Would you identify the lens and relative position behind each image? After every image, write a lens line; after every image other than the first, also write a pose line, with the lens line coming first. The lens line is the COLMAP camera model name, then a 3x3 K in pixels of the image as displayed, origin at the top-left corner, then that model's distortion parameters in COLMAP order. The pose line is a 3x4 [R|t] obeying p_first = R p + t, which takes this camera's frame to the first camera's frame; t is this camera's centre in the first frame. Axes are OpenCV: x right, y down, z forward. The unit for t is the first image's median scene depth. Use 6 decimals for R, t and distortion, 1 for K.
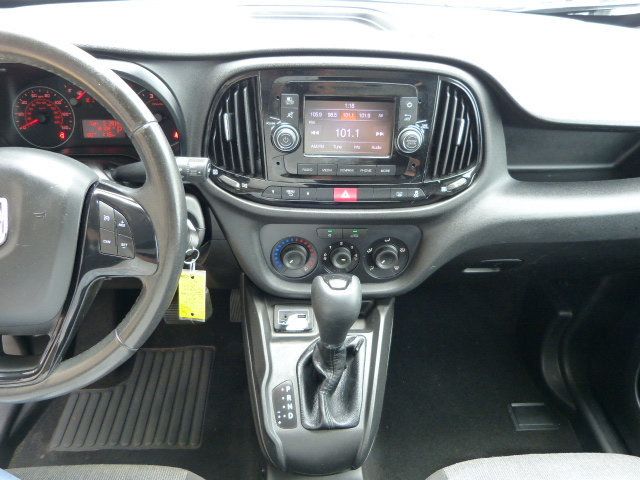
lens RADIAL K [[477.3, 0, 323.1], [0, 477.3, 247.0], [0, 0, 1]] dist [-0.029616, 0.020475]
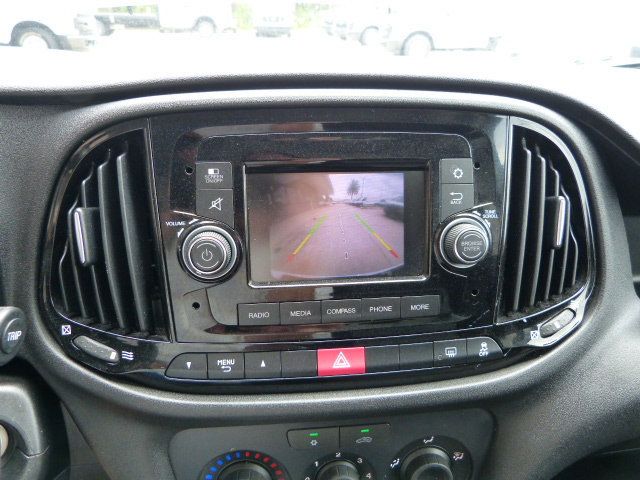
lens RADIAL K [[477.3, 0, 322.3], [0, 477.3, 243.0], [0, 0, 1]] dist [-0.029616, 0.020475]
pose [[0.997461, -0.054360, 0.046001, 0.012165], [0.064446, 0.963892, -0.258377, -0.102873], [-0.030295, 0.260686, 0.964948, 0.511553]]
